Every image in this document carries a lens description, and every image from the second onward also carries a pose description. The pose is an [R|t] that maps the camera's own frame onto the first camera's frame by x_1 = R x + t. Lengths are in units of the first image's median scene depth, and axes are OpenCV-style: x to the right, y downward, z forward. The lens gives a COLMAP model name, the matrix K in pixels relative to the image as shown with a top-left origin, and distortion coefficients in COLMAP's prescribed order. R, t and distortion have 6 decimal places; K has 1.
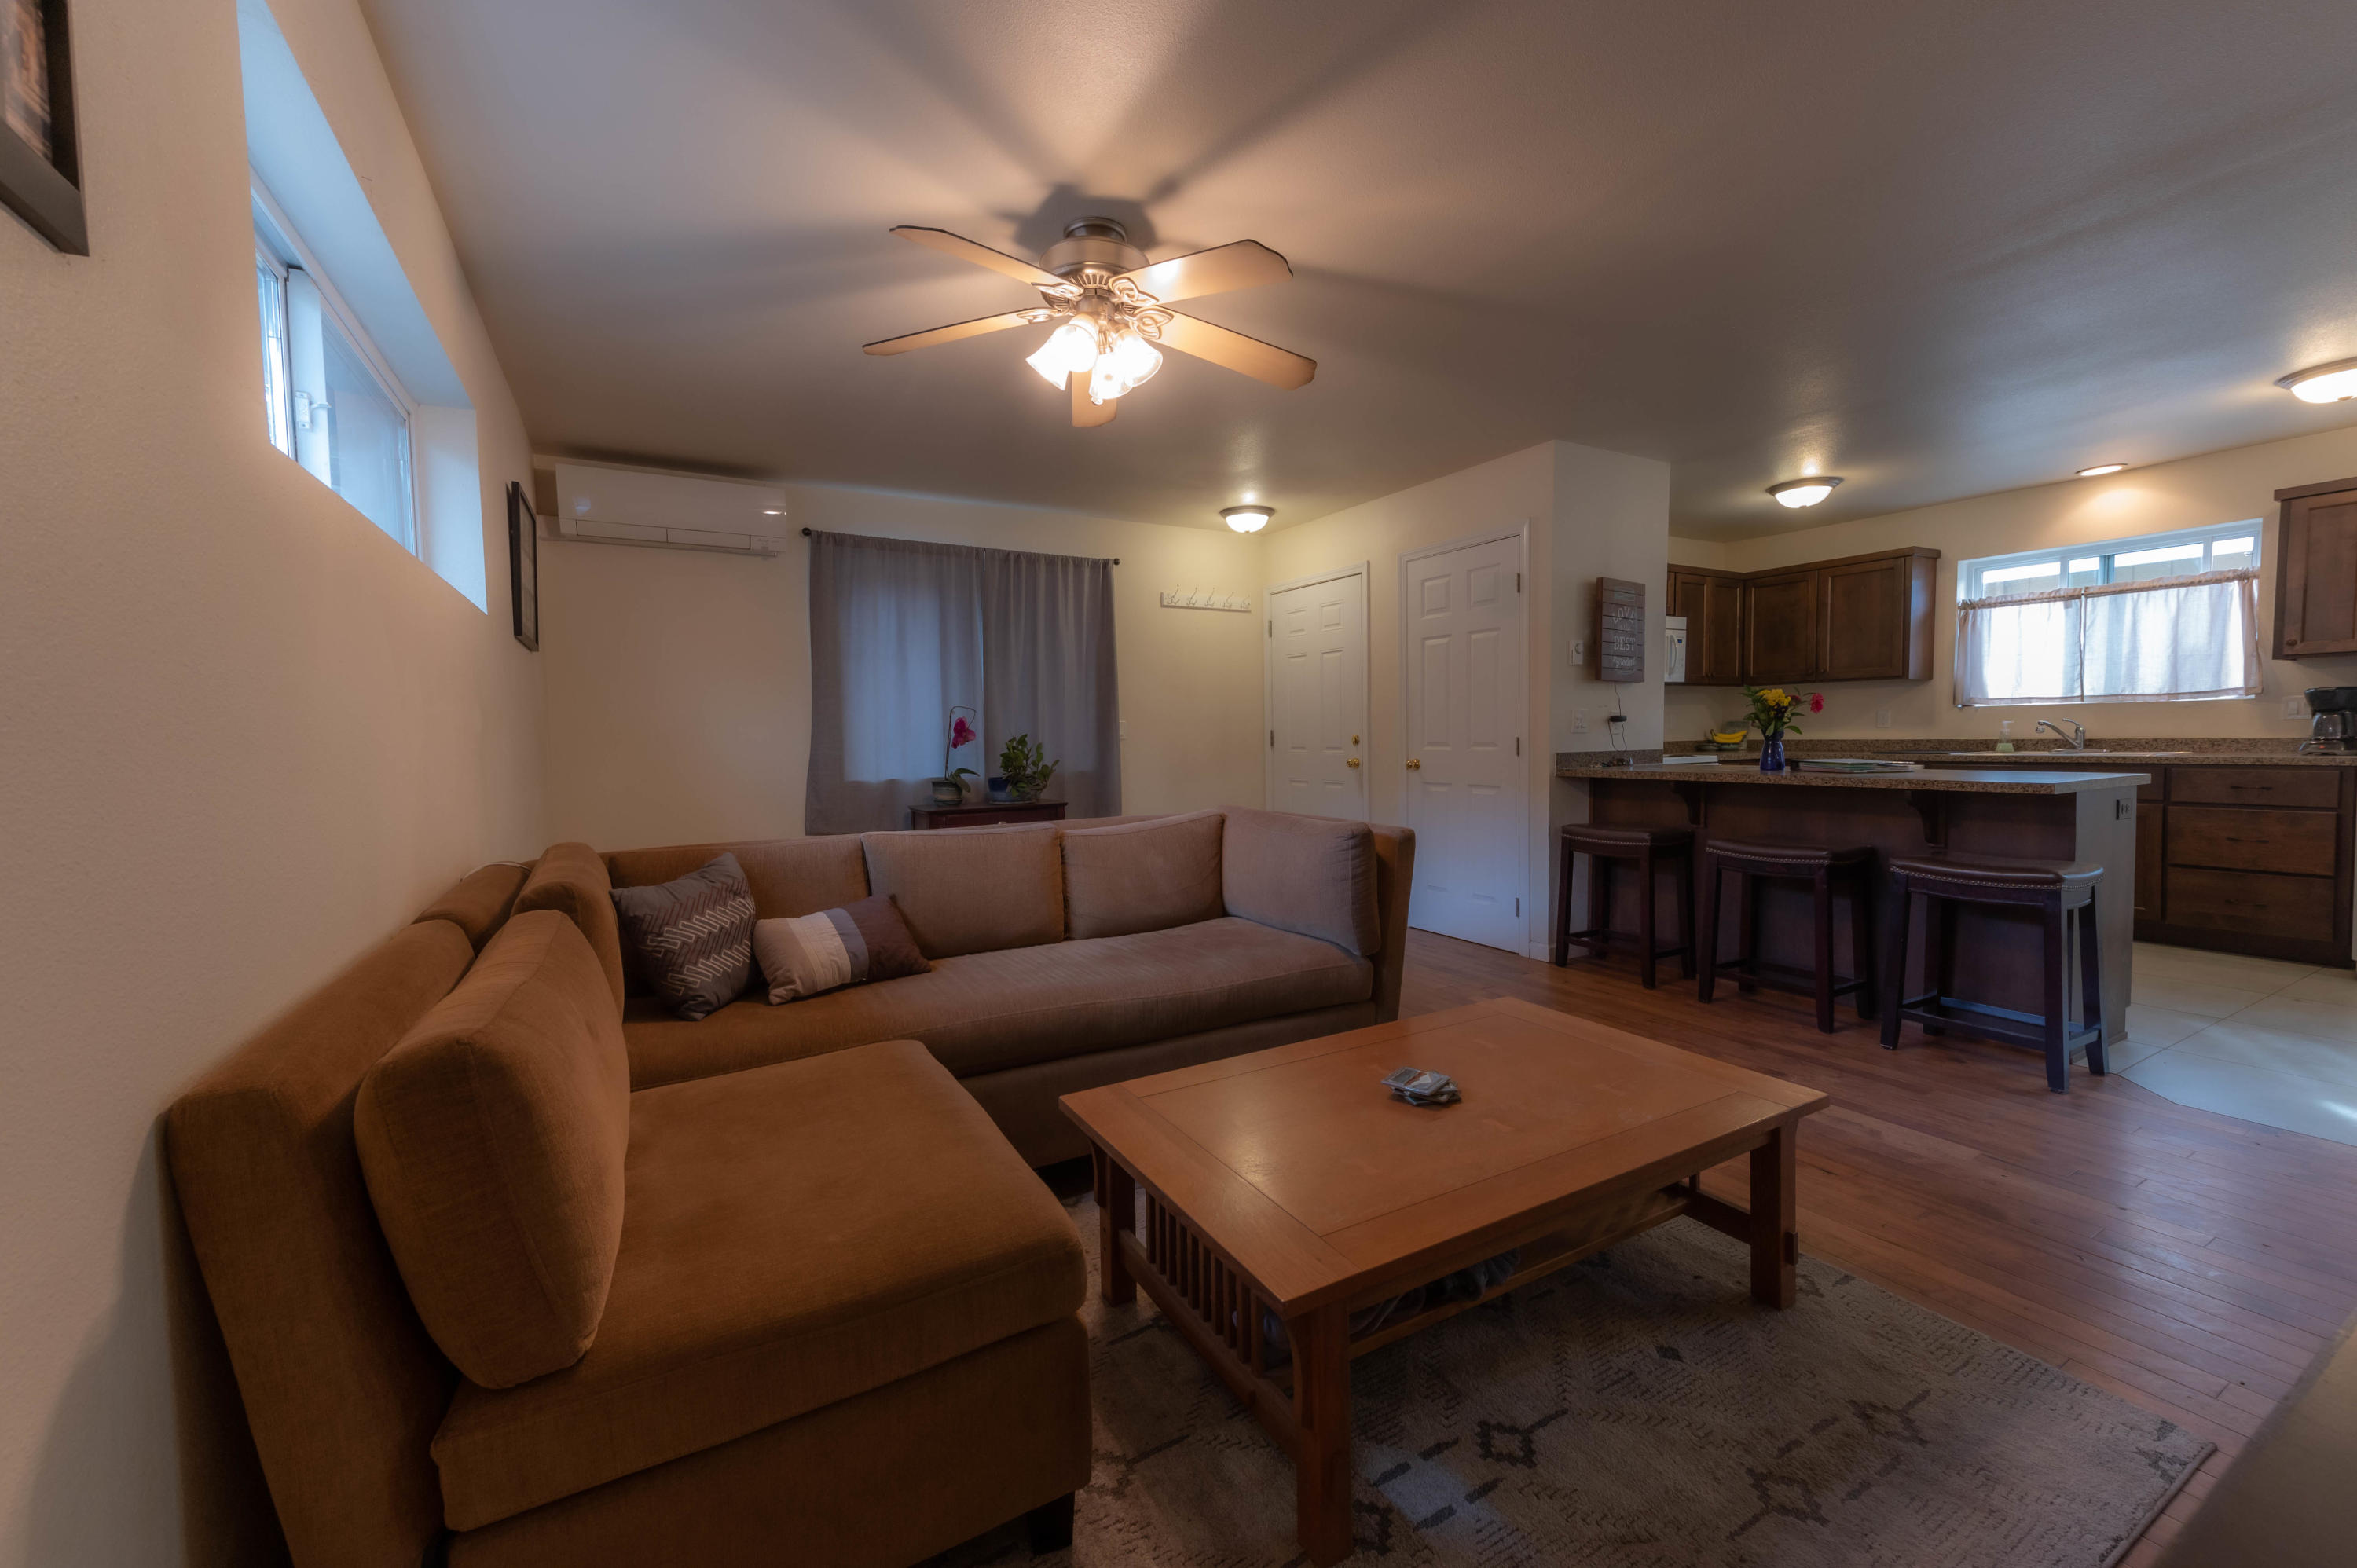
lens RADIAL K [[916.6, 0, 1179.0], [0, 916.6, 777.0], [0, 0, 1]] dist [0.020527, -0.001092]
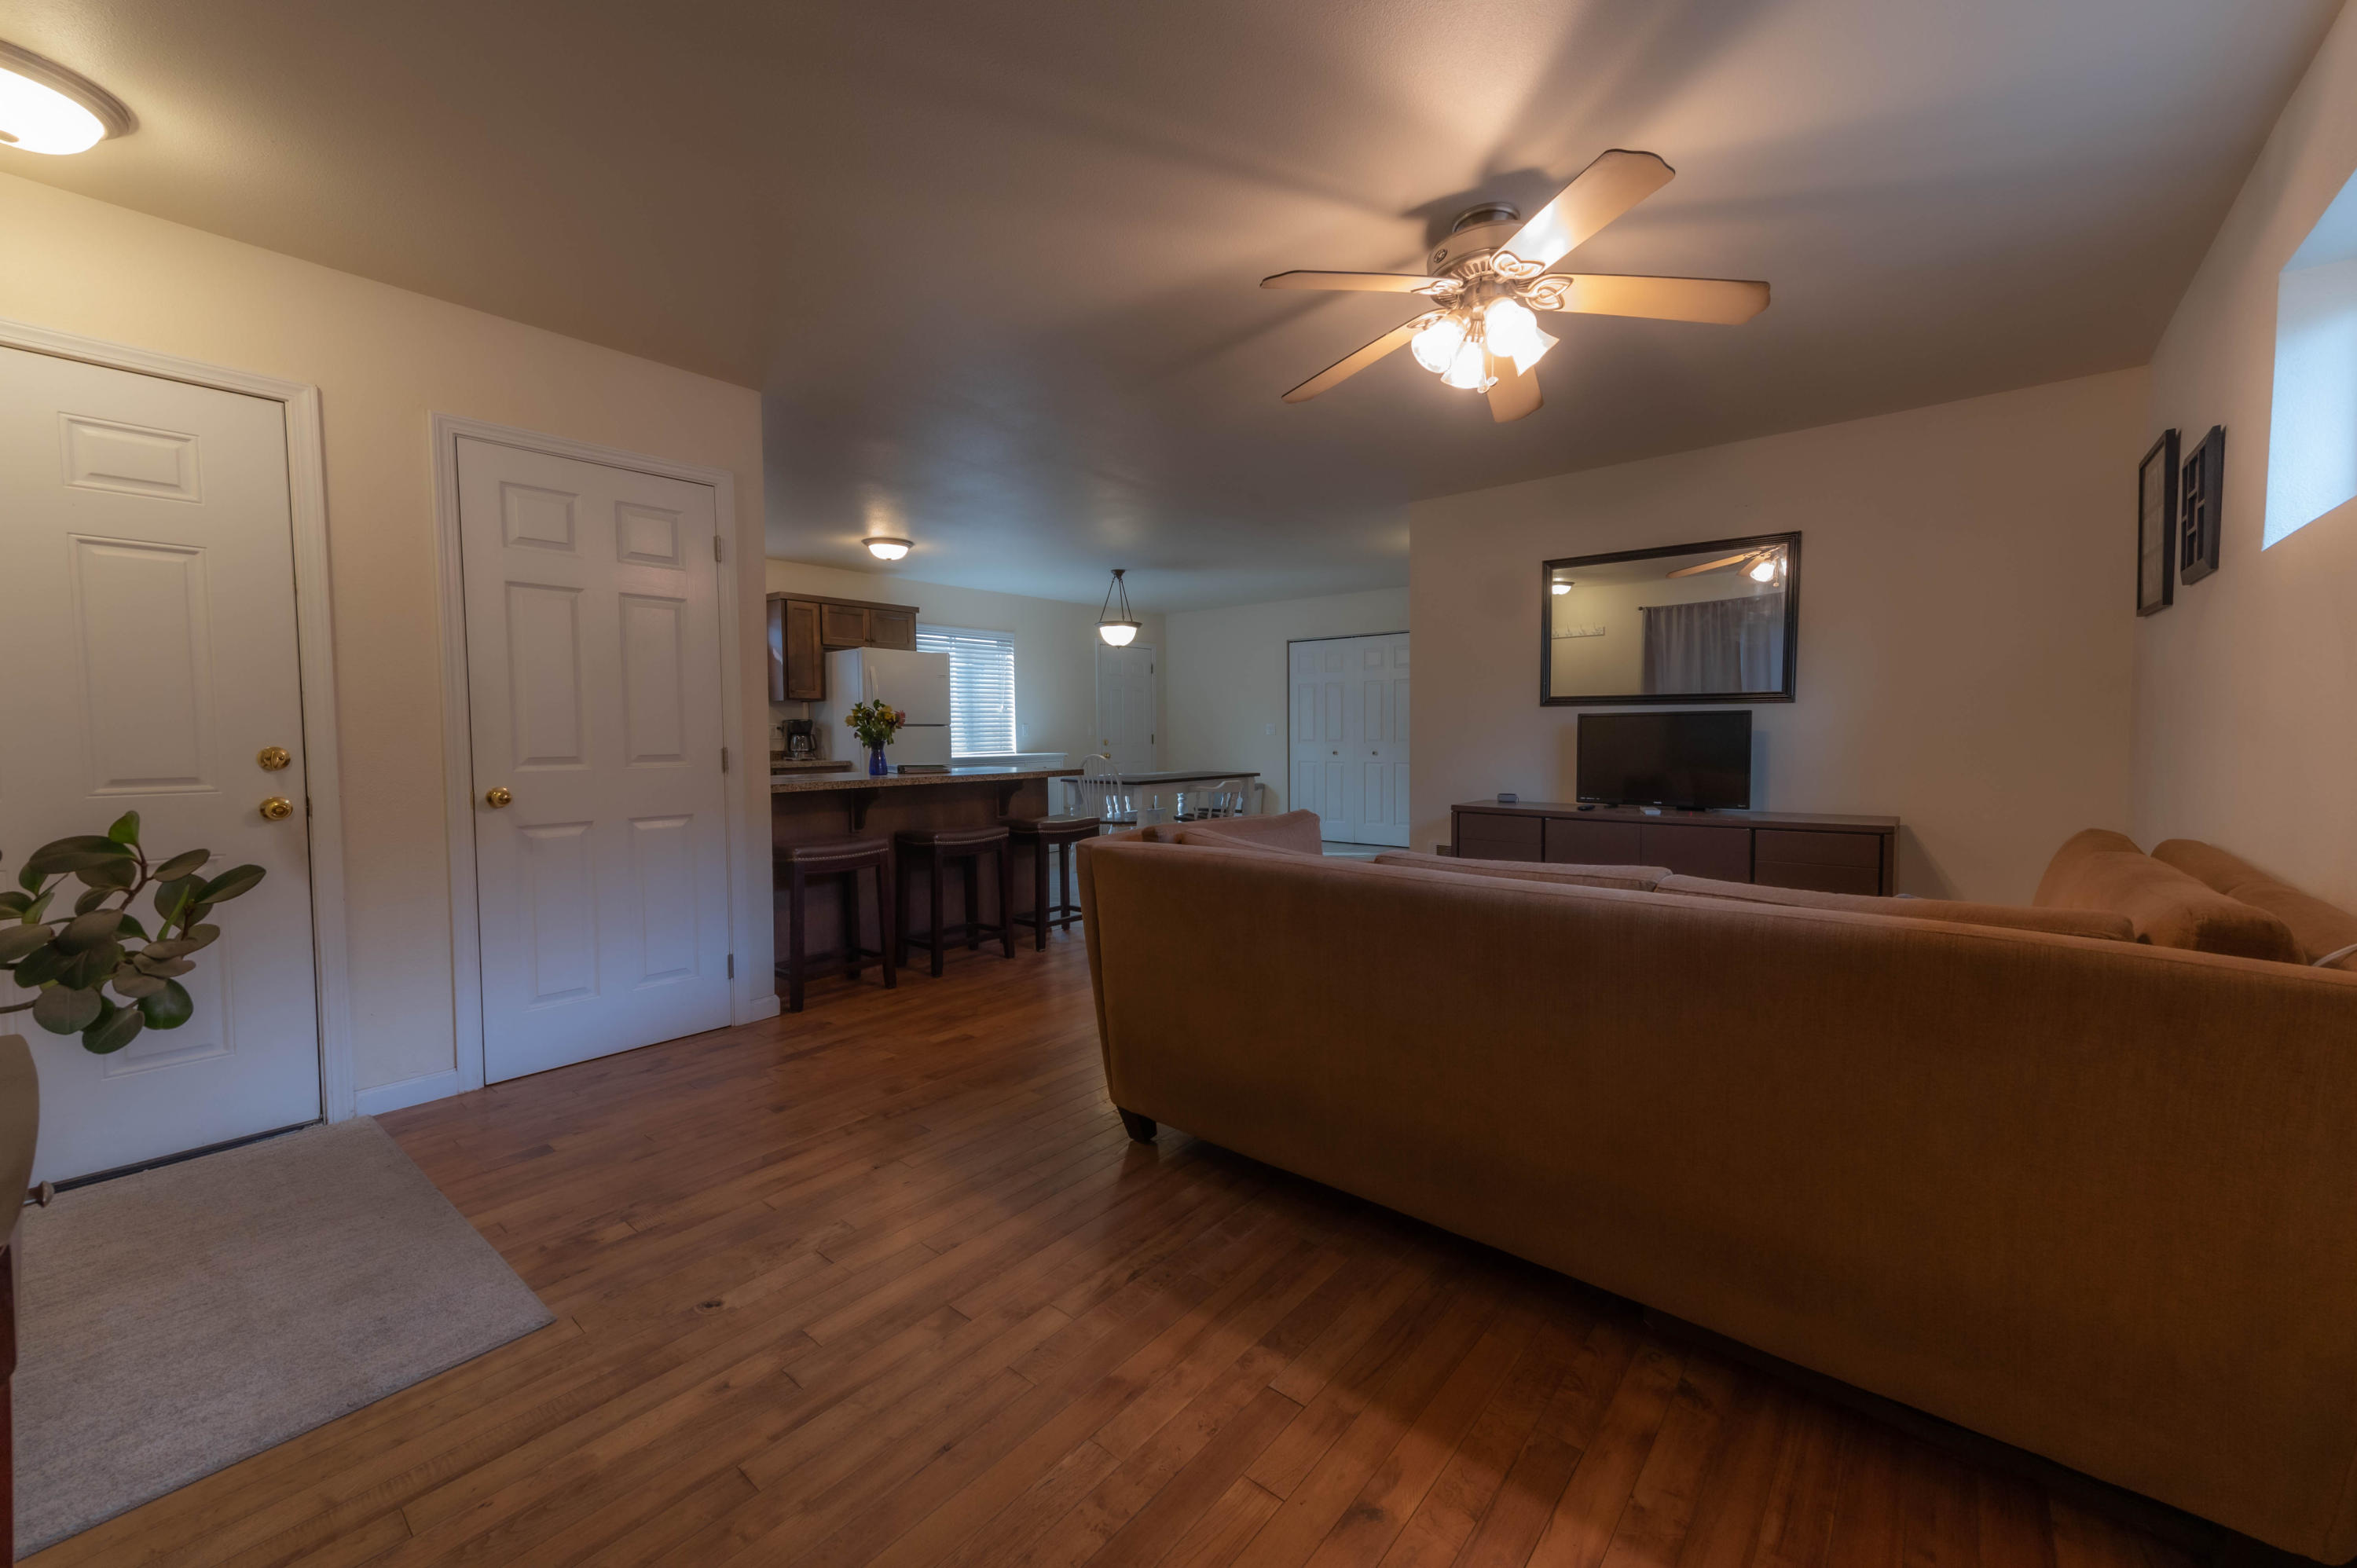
lens RADIAL K [[916.6, 0, 1179.0], [0, 916.6, 777.0], [0, 0, 1]] dist [0.020527, -0.001092]
pose [[-0.345532, -0.027377, 0.938008, -0.448022], [0.056870, 0.997126, 0.050051, -0.032436], [-0.936682, 0.070639, -0.342982, 0.818095]]
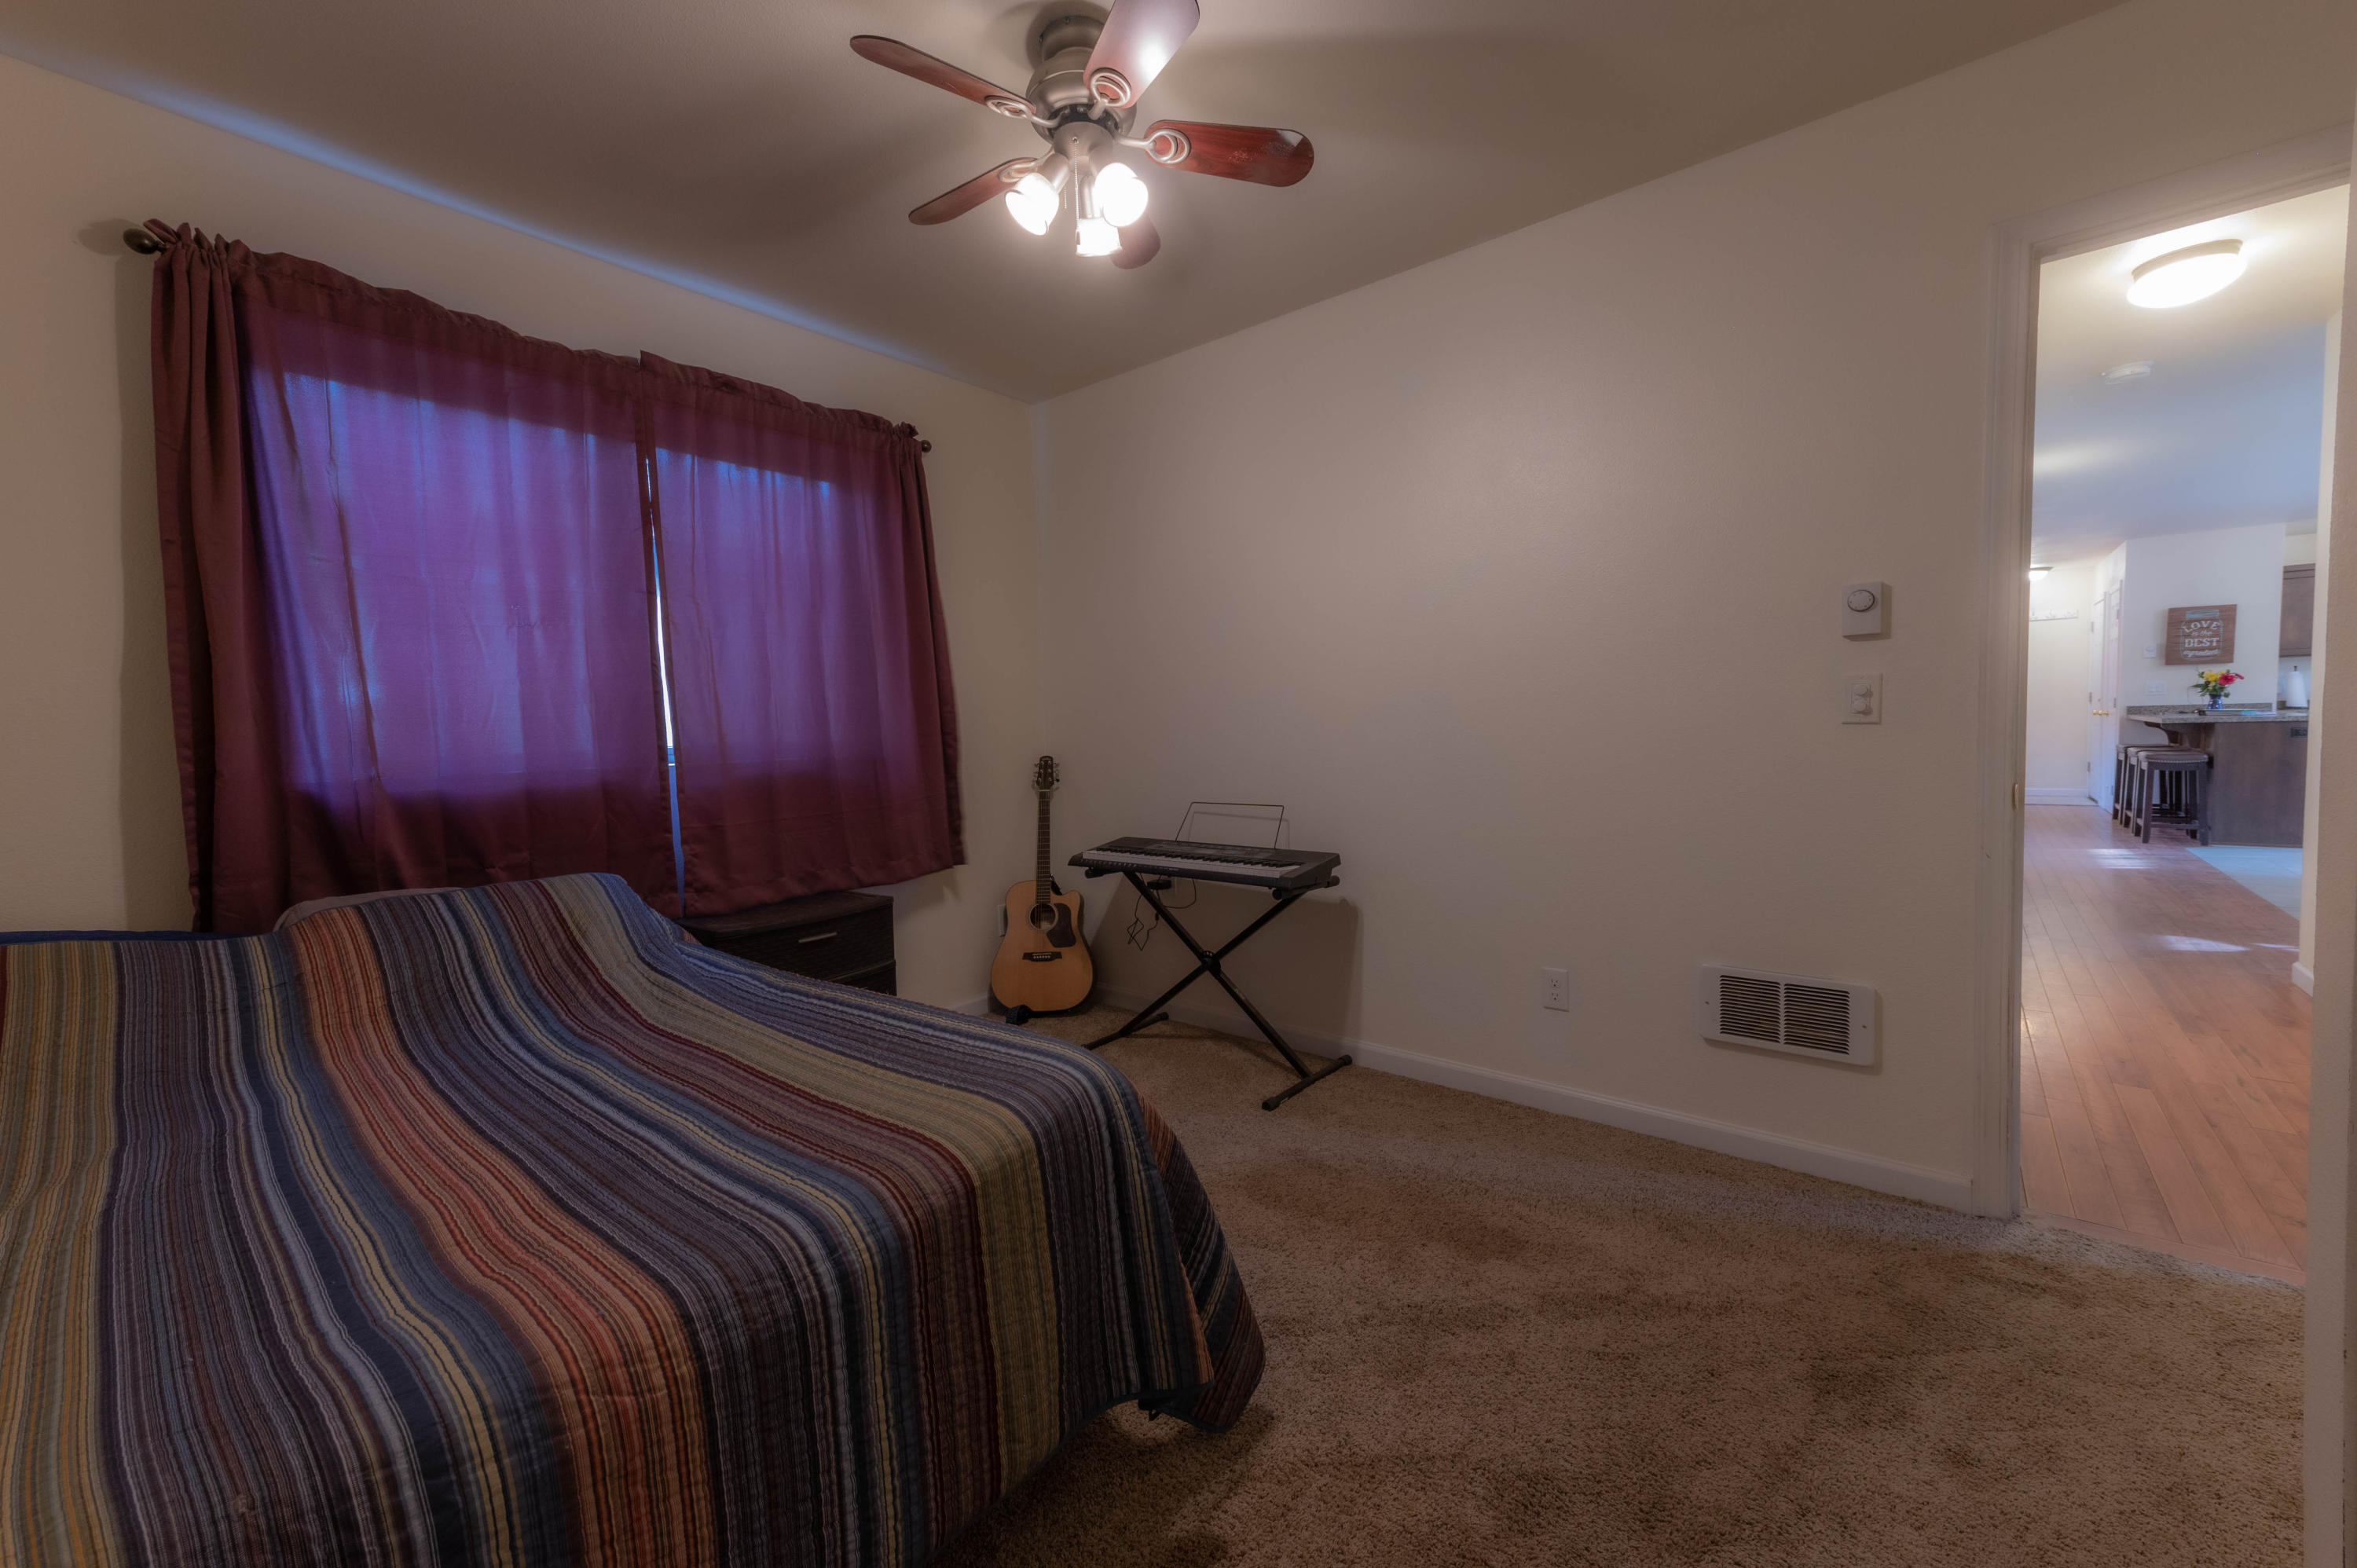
lens RADIAL K [[907.9, 0, 1179.7], [0, 907.9, 776.7], [0, 0, 1]] dist [0.026065, -0.003910]
pose [[0.346058, 0.062103, -0.936155, 1.329339], [-0.016746, 0.998057, 0.060019, 0.031802], [0.938064, -0.005093, 0.346426, -1.276639]]
